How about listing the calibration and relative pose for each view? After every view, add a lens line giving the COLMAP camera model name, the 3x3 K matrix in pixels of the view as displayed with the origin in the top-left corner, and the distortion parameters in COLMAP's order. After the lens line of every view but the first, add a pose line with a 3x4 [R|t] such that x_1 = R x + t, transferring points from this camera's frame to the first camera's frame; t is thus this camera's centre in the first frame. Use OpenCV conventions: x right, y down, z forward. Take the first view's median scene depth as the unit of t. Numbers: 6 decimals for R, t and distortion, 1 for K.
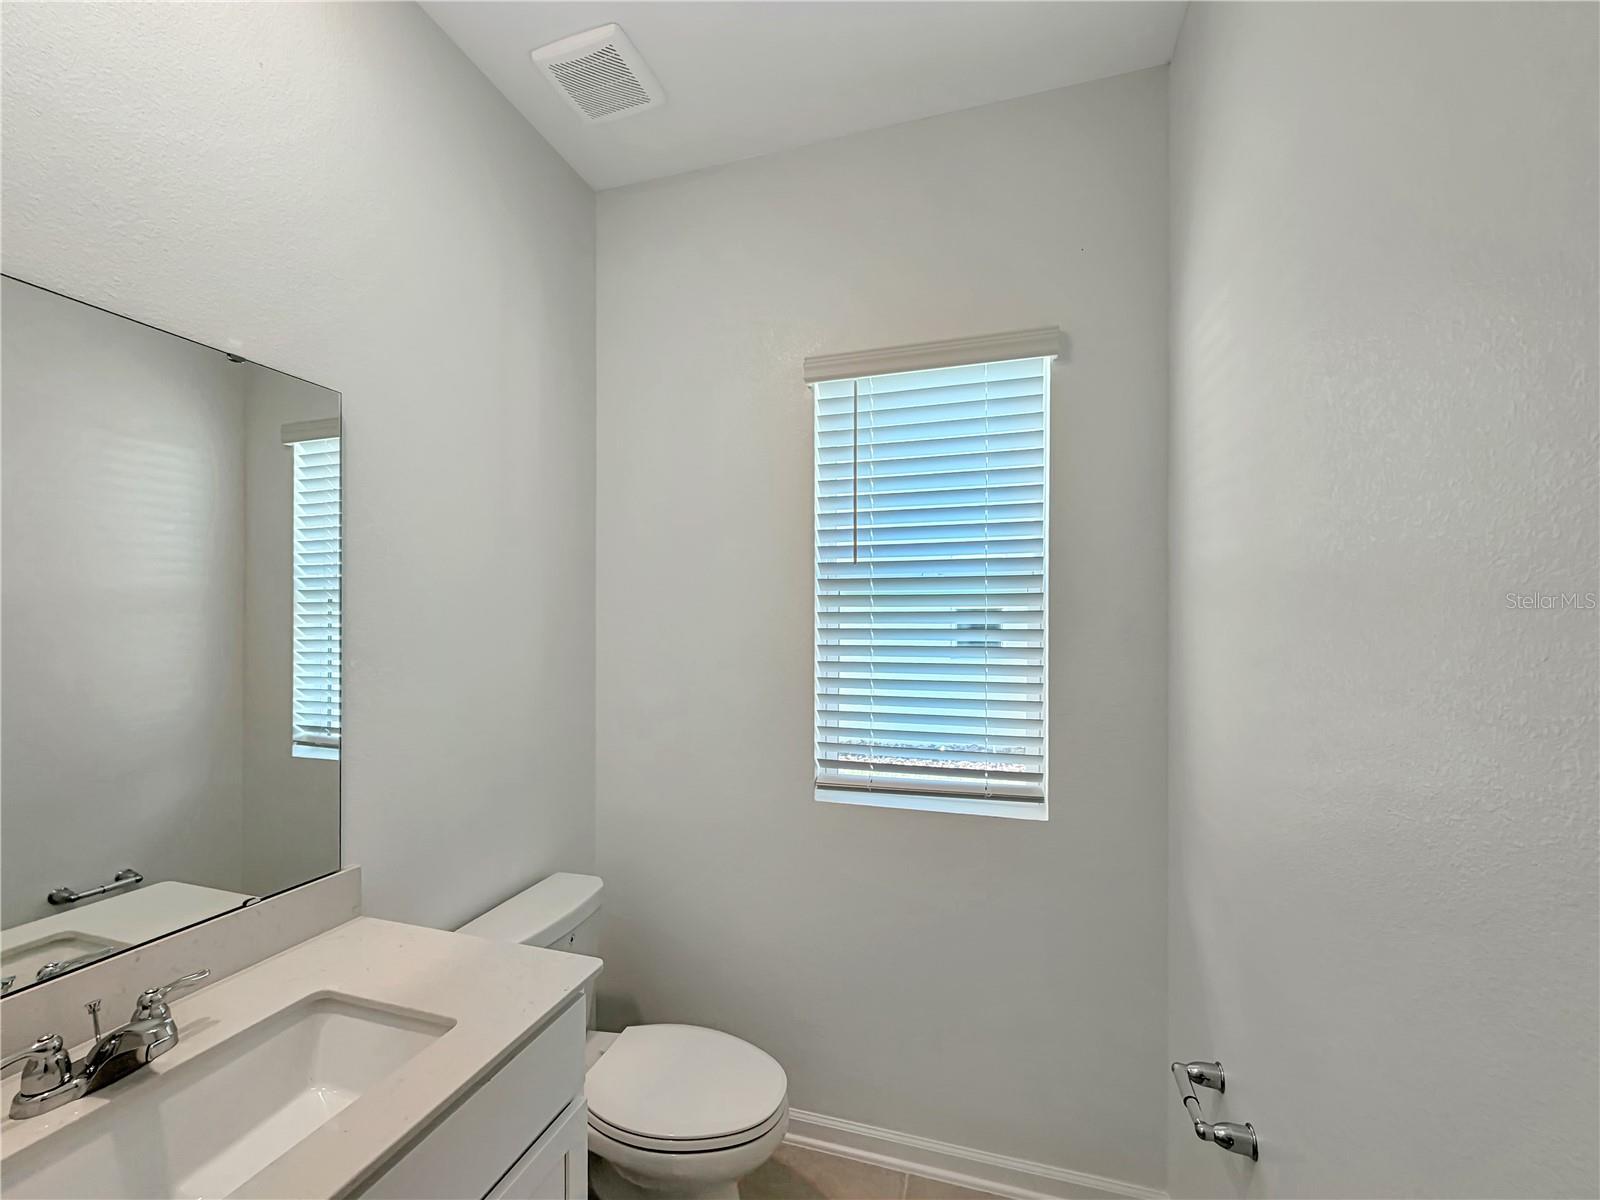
lens RADIAL K [[653.6, 0, 800.0], [0, 653.6, 600.0], [0, 0, 1]] dist [-0.001173, -0.000098]
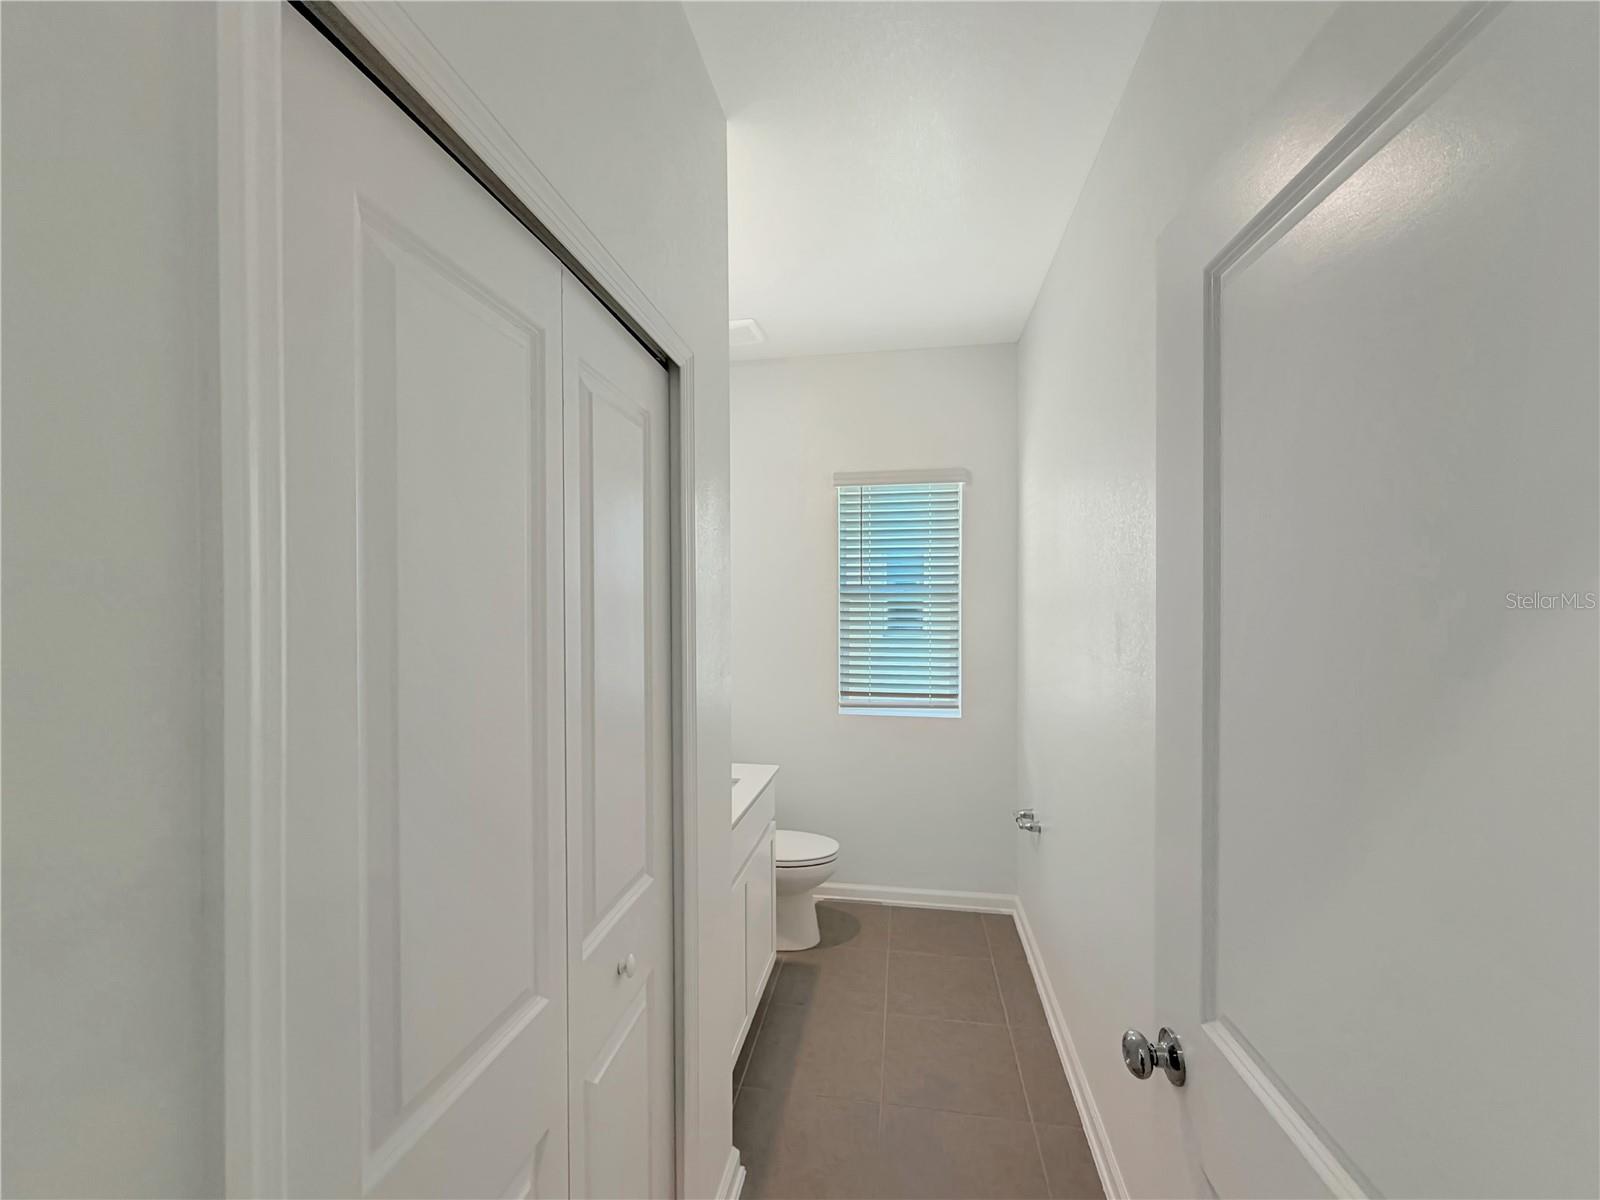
lens RADIAL K [[653.6, 0, 800.0], [0, 653.6, 600.0], [0, 0, 1]] dist [-0.001173, -0.000098]
pose [[0.993102, -0.007729, 0.116998, -0.315576], [0.005301, 0.999764, 0.021051, -0.054424], [-0.117133, -0.020286, 0.992909, -0.853599]]
